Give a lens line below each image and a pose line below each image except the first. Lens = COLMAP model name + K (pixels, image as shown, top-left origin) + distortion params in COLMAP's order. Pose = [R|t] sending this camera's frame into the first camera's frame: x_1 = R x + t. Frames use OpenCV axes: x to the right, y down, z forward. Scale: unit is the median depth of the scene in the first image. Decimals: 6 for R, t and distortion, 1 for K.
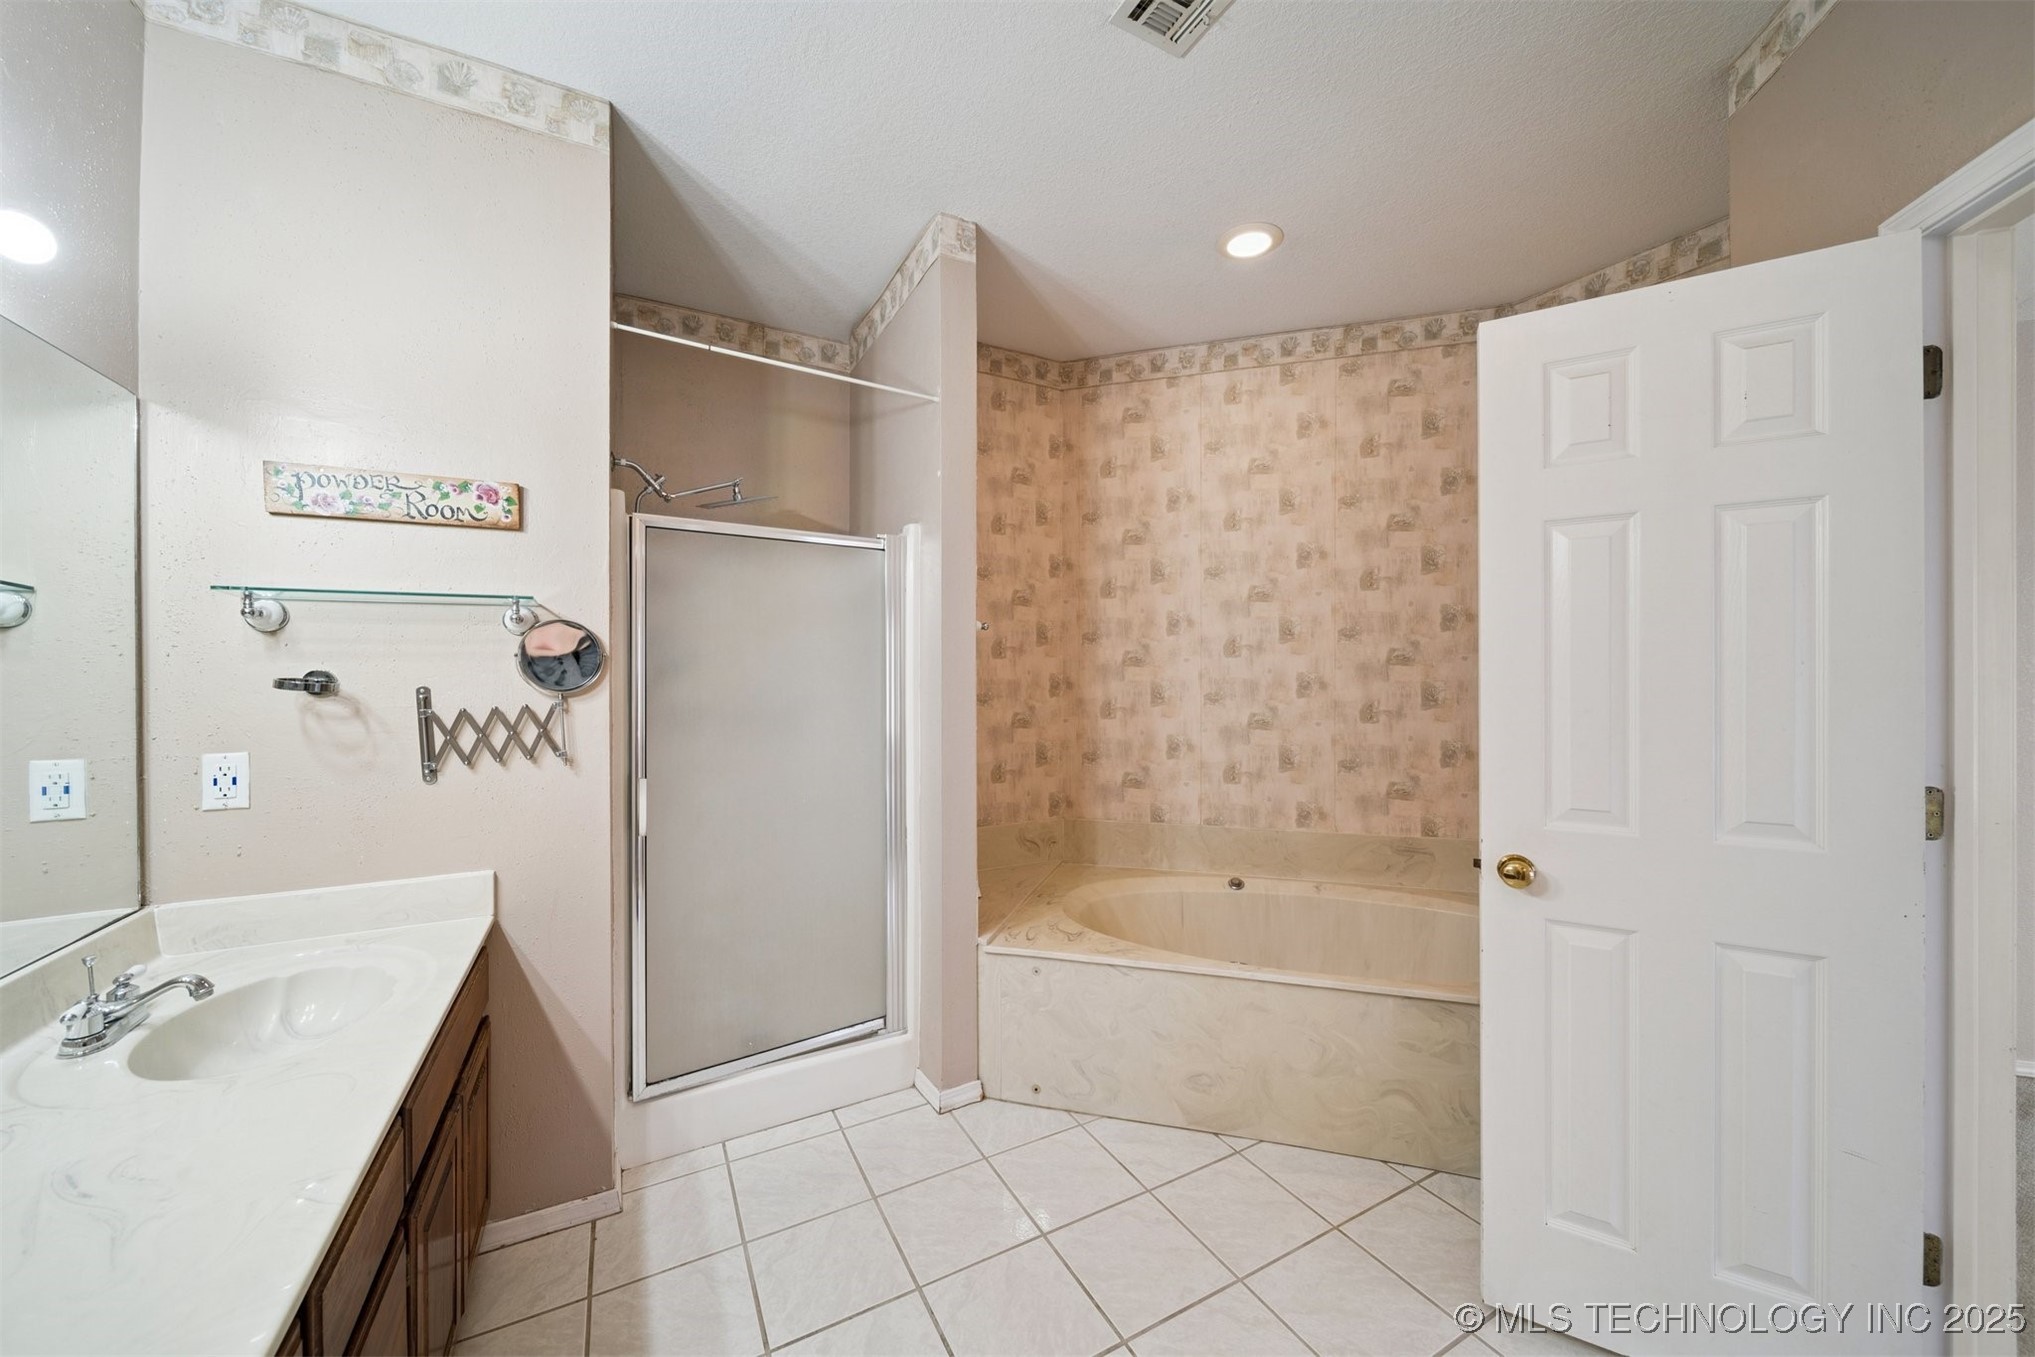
lens RADIAL K [[722.2, 0, 1003.0], [0, 722.2, 681.1], [0, 0, 1]] dist [-0.001811, -0.000446]
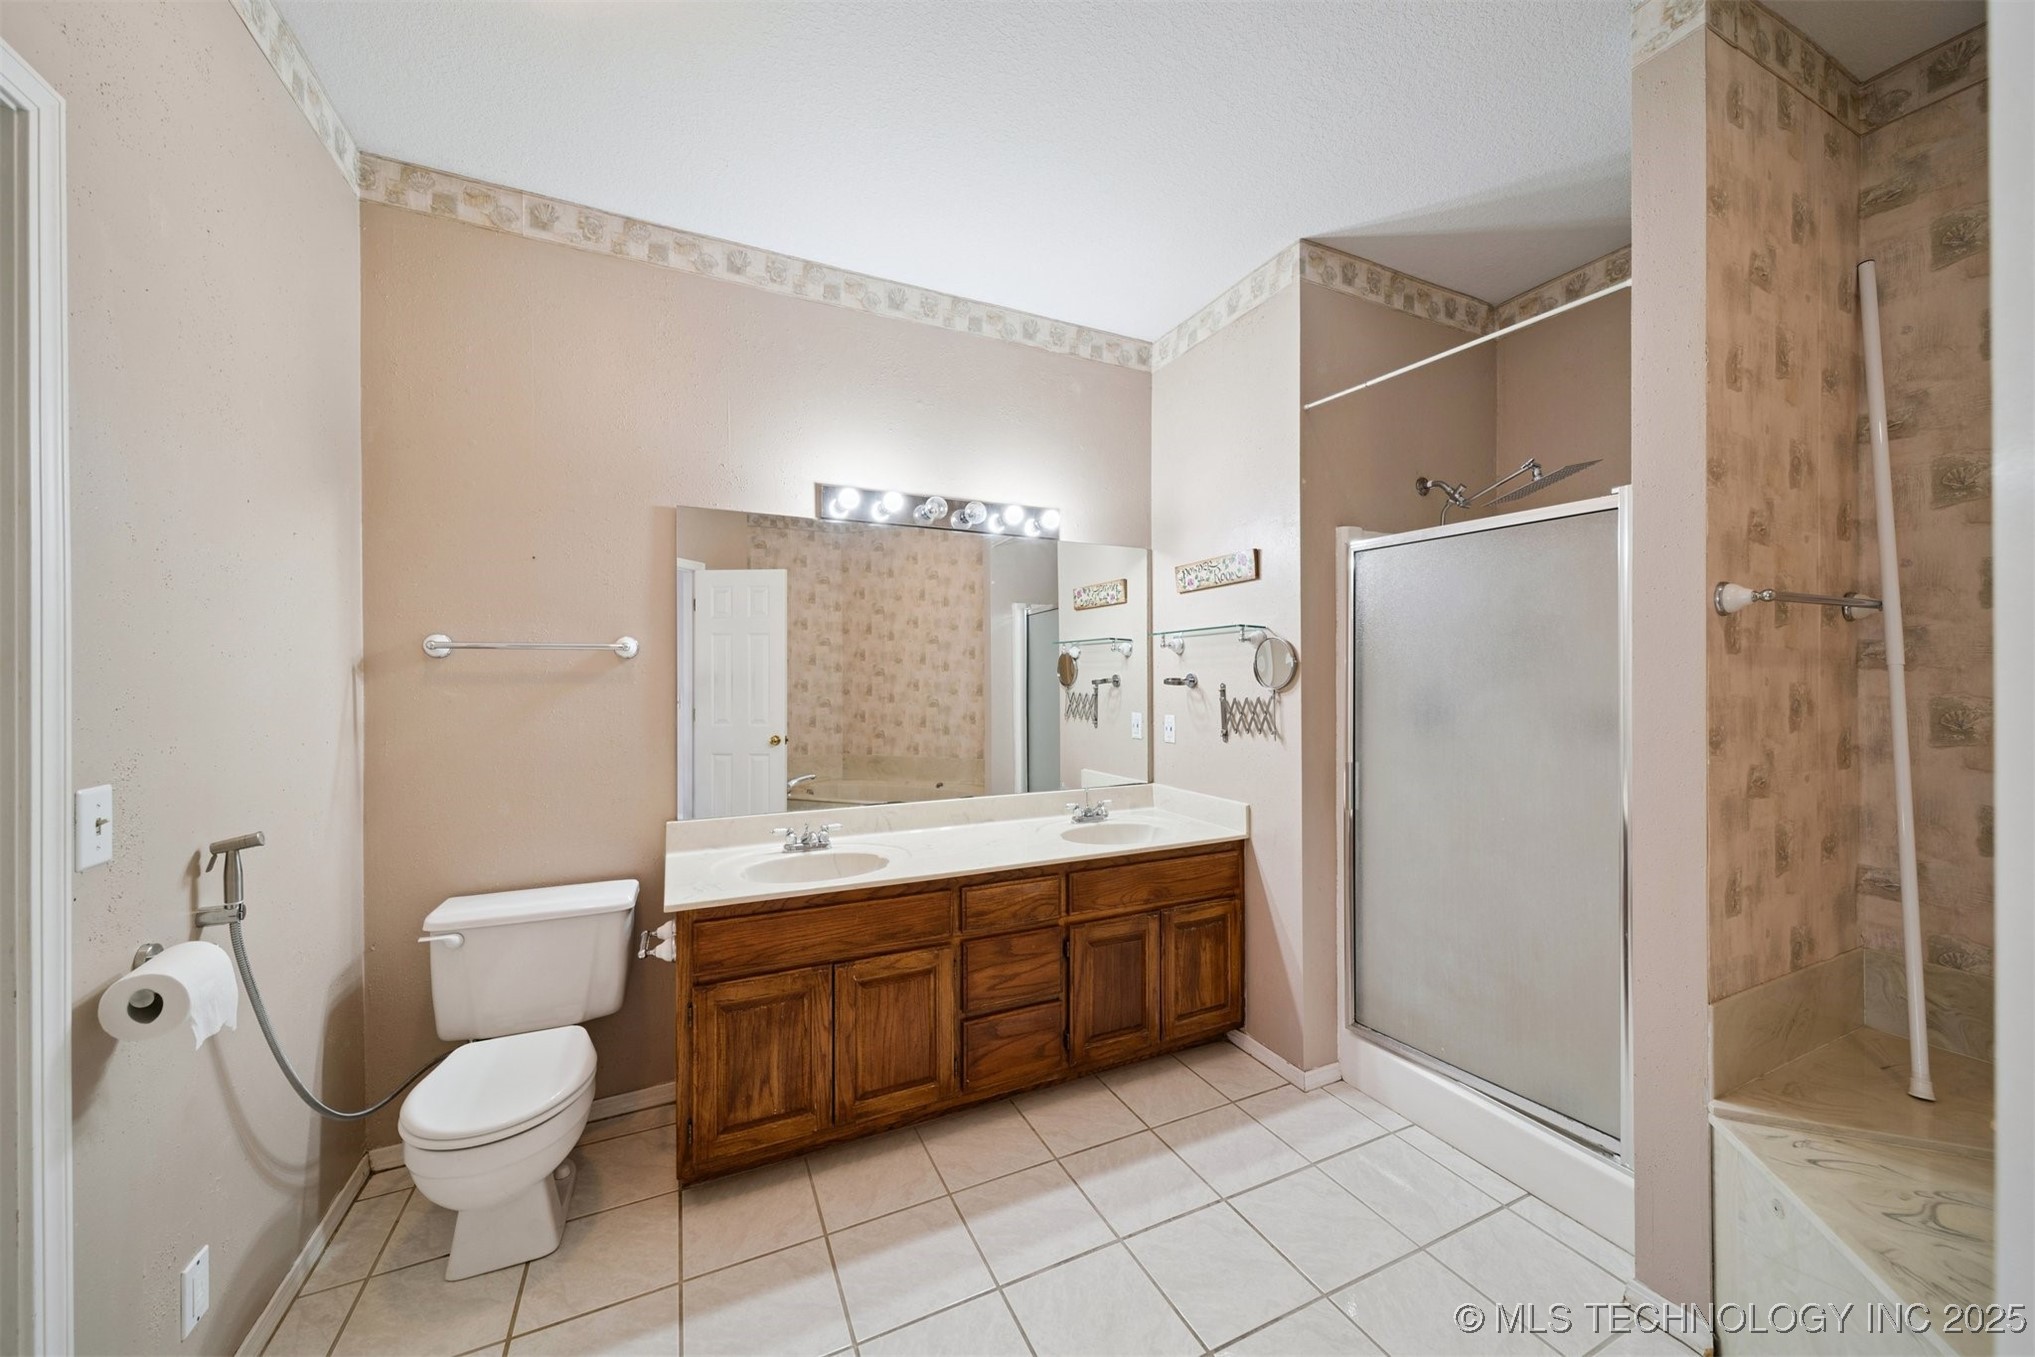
lens RADIAL K [[722.2, 0, 1010.4], [0, 722.2, 673.7], [0, 0, 1]] dist [-0.001811, -0.000446]
pose [[-0.062980, 0.002248, -0.998012, 0.873148], [0.001054, 0.999997, 0.002186, -0.018907], [0.998014, -0.000914, -0.062982, 0.609763]]
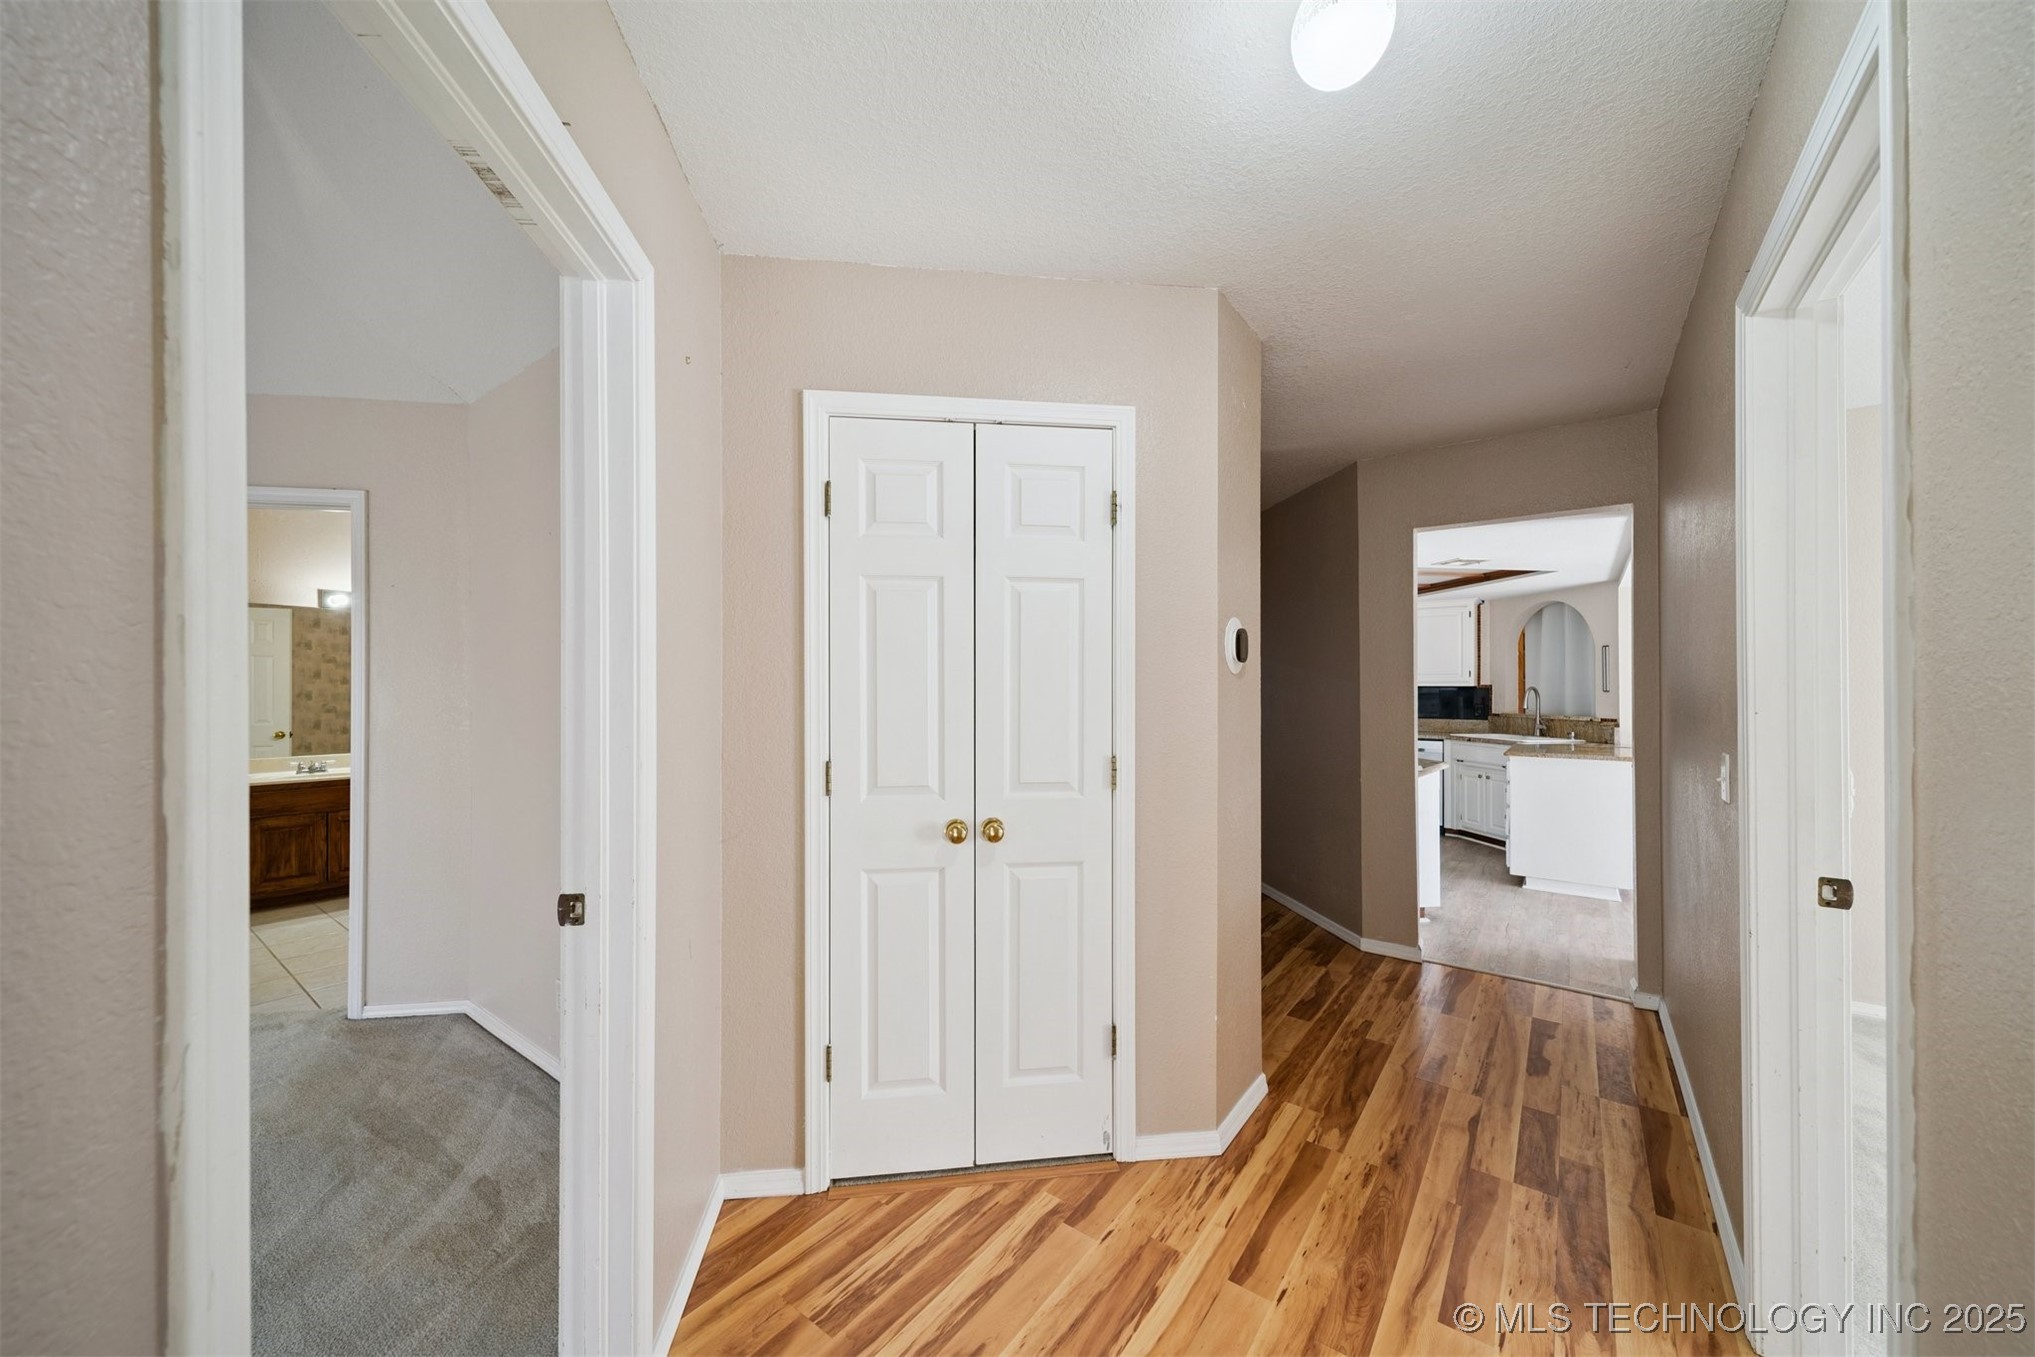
lens RADIAL K [[722.2, 0, 1018.9], [0, 722.2, 684.4], [0, 0, 1]] dist [-0.001811, -0.000446]
pose [[0.425812, 0.000676, -0.904812, 2.844383], [-0.001631, 0.999999, -0.000020, -0.024939], [0.904810, 0.001484, 0.425812, 1.295280]]
